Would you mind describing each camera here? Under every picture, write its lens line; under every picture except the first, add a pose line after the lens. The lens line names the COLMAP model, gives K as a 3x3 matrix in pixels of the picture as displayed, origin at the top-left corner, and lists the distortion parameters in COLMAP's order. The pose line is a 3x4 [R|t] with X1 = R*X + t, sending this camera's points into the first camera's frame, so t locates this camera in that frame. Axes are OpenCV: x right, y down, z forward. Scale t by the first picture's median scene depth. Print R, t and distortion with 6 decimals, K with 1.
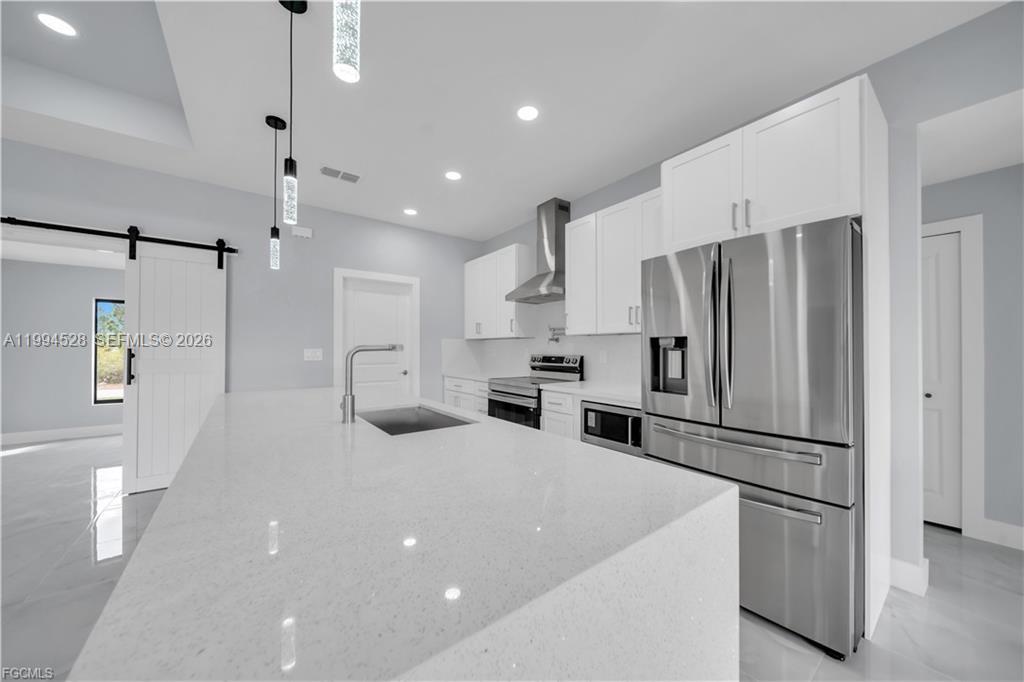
lens RADIAL K [[350.0, 0, 504.8], [0, 350.0, 344.8], [0, 0, 1]] dist [-0.000182, -0.000016]
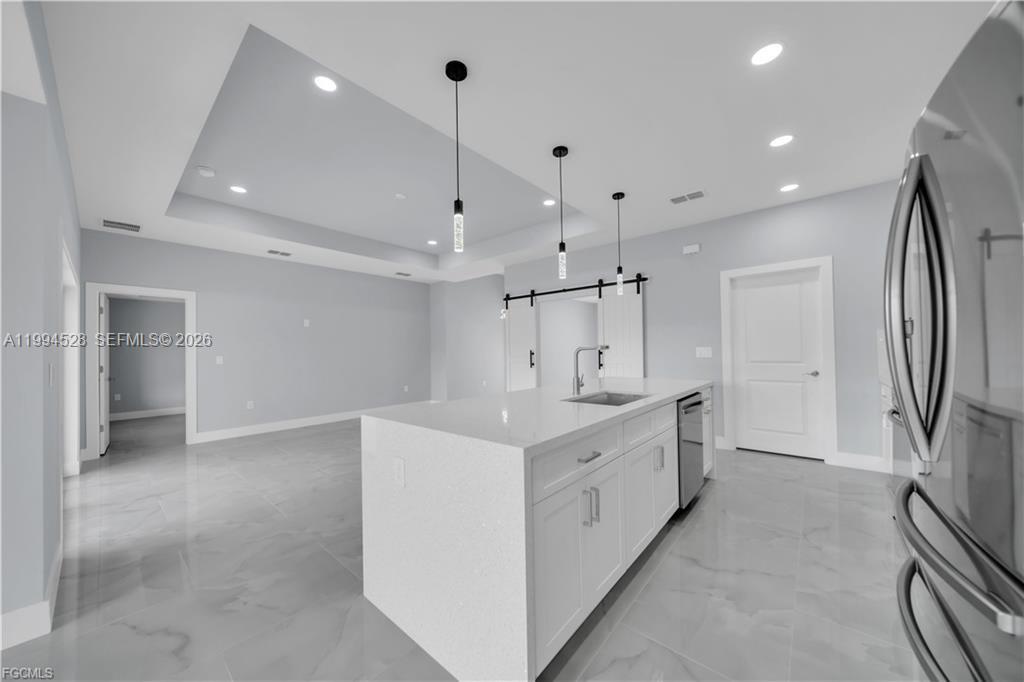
lens RADIAL K [[350.0, 0, 504.8], [0, 350.0, 344.8], [0, 0, 1]] dist [-0.000182, -0.000016]
pose [[0.215816, -0.027408, -0.976049, 0.486573], [0.022386, 0.999482, -0.023117, 0.017783], [0.976177, -0.016861, 0.216318, 0.132567]]
